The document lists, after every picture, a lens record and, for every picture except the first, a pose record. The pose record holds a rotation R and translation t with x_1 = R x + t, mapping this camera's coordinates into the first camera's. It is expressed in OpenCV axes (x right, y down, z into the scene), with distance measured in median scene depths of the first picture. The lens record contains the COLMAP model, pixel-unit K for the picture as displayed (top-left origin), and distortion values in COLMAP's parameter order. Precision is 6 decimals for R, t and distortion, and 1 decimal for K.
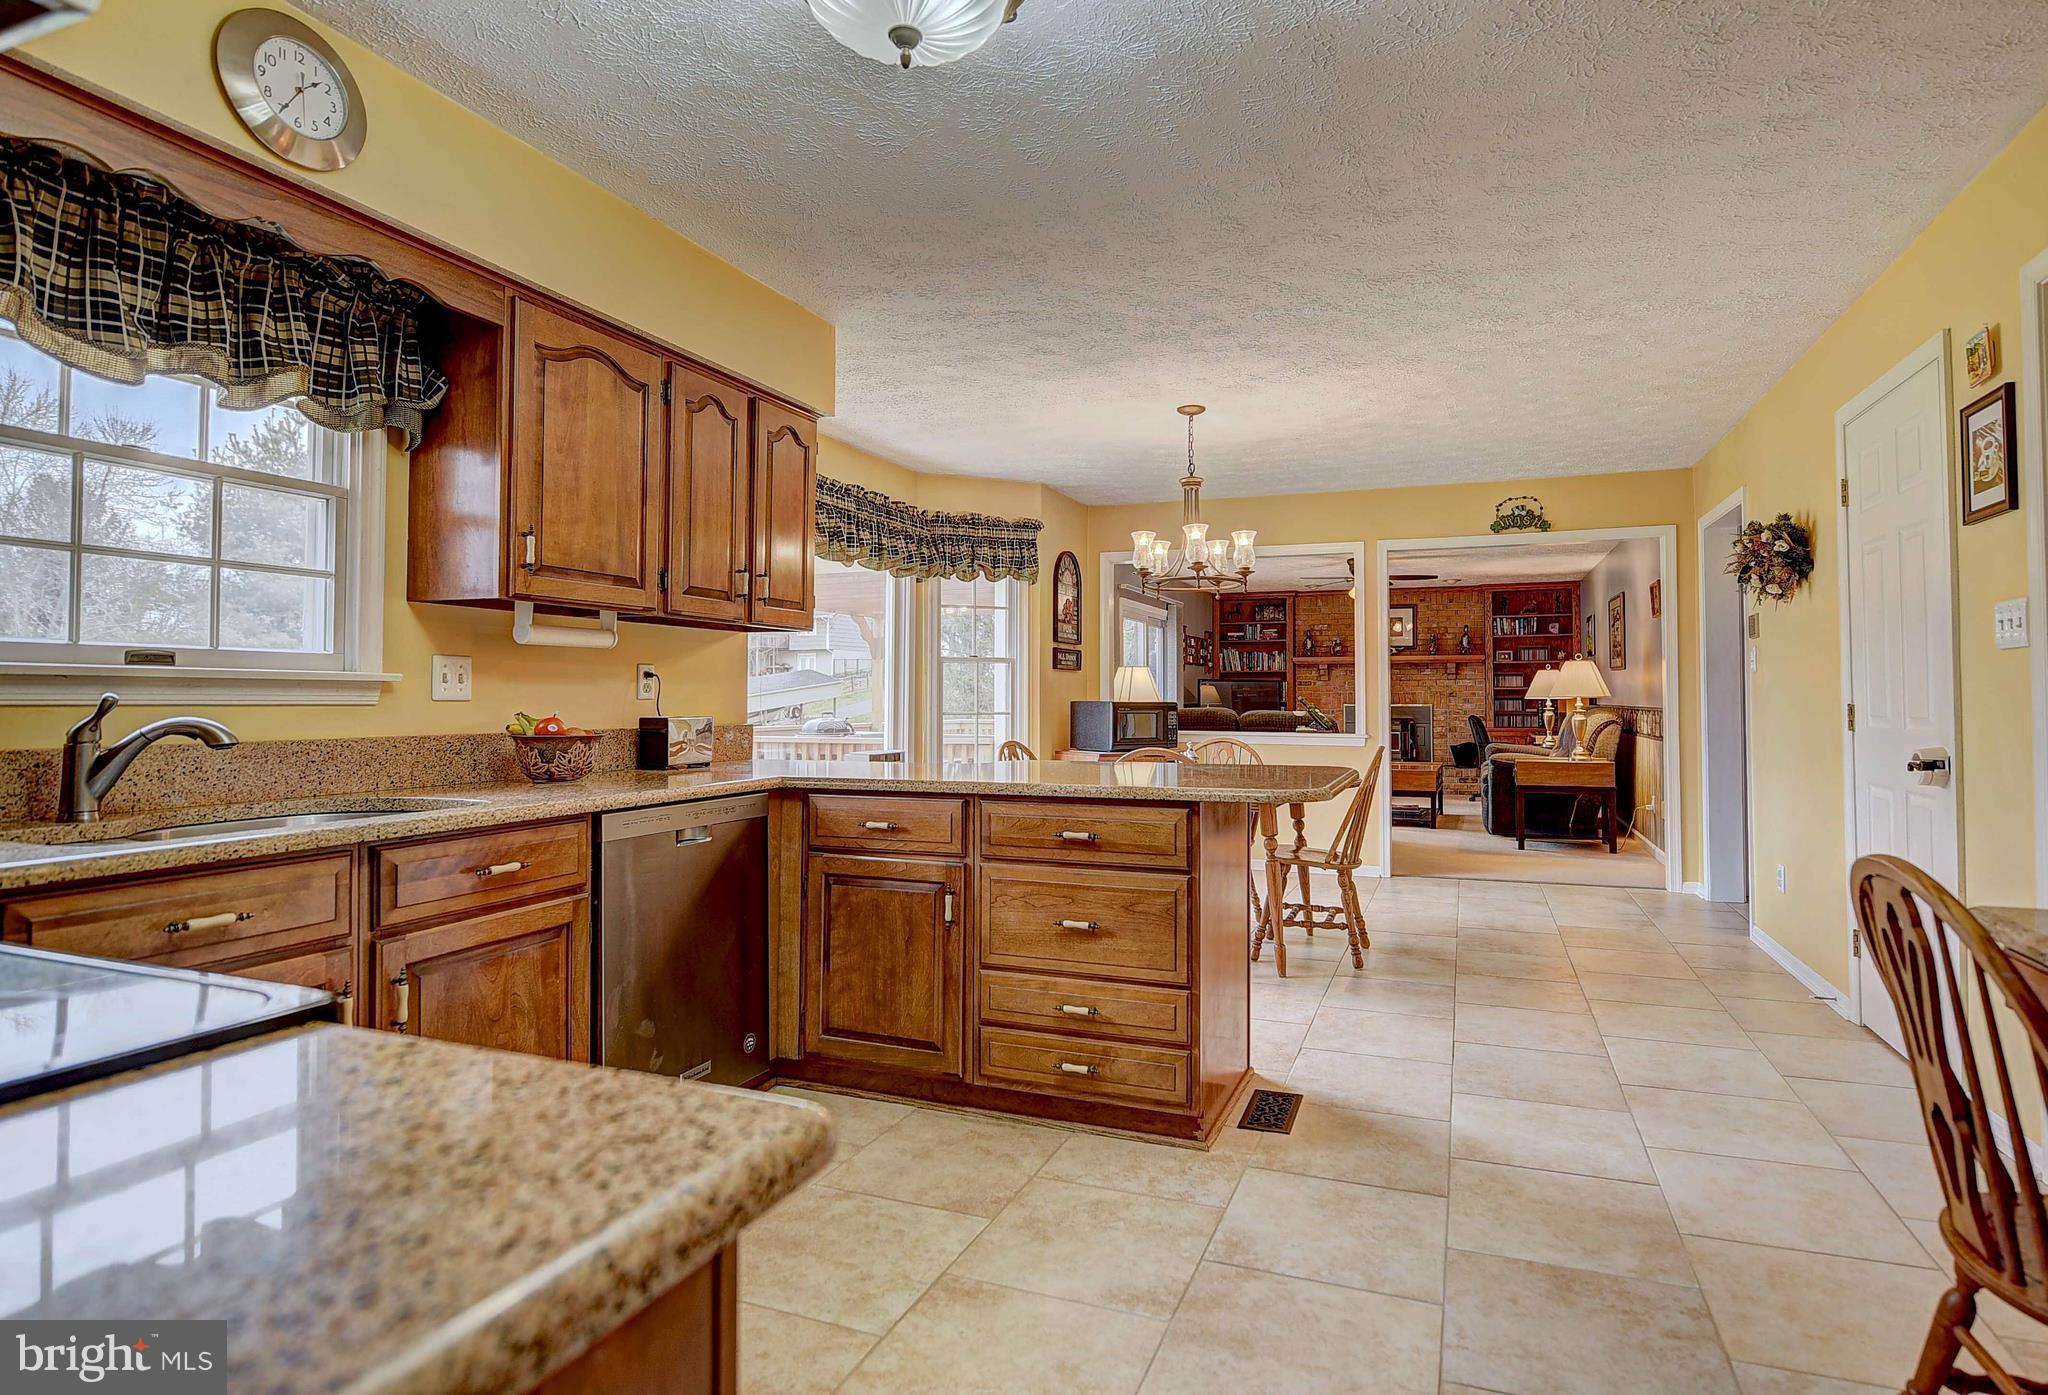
lens RADIAL K [[1063.4, 0, 1070.9], [0, 1063.4, 674.6], [0, 0, 1]] dist [-0.003834, -0.001033]
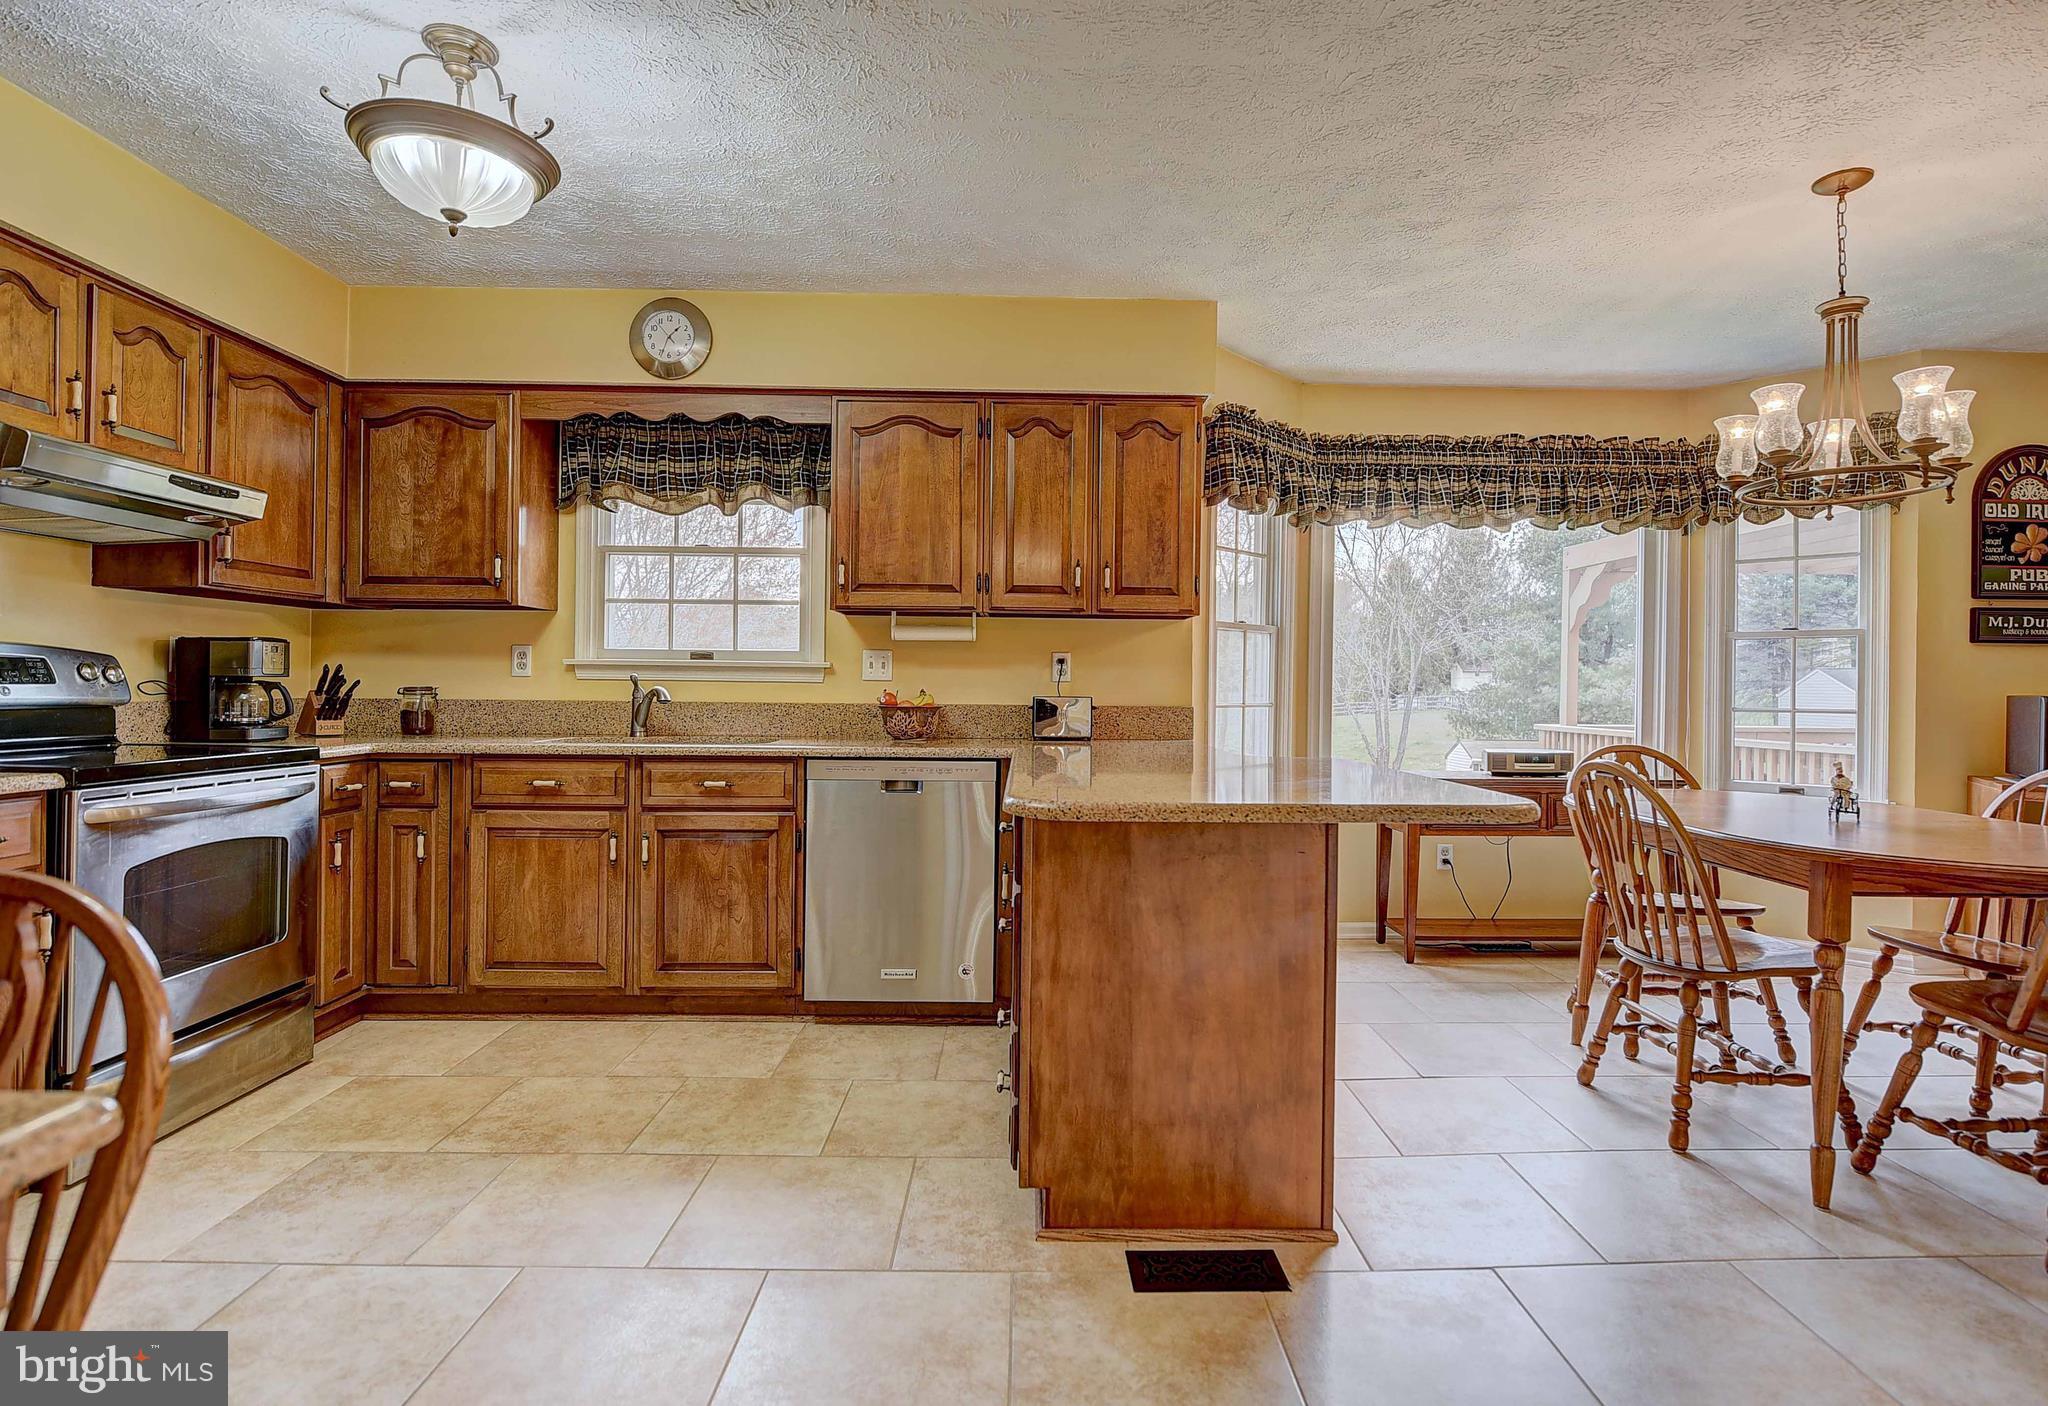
lens RADIAL K [[1010.2, 0, 1035.8], [0, 1010.2, 684.5], [0, 0, 1]] dist [-0.005875, -0.001921]
pose [[0.367934, 0.002234, -0.929849, 0.797587], [0.009906, 0.999931, 0.006322, 0.023368], [0.929799, -0.011537, 0.367887, 0.690262]]
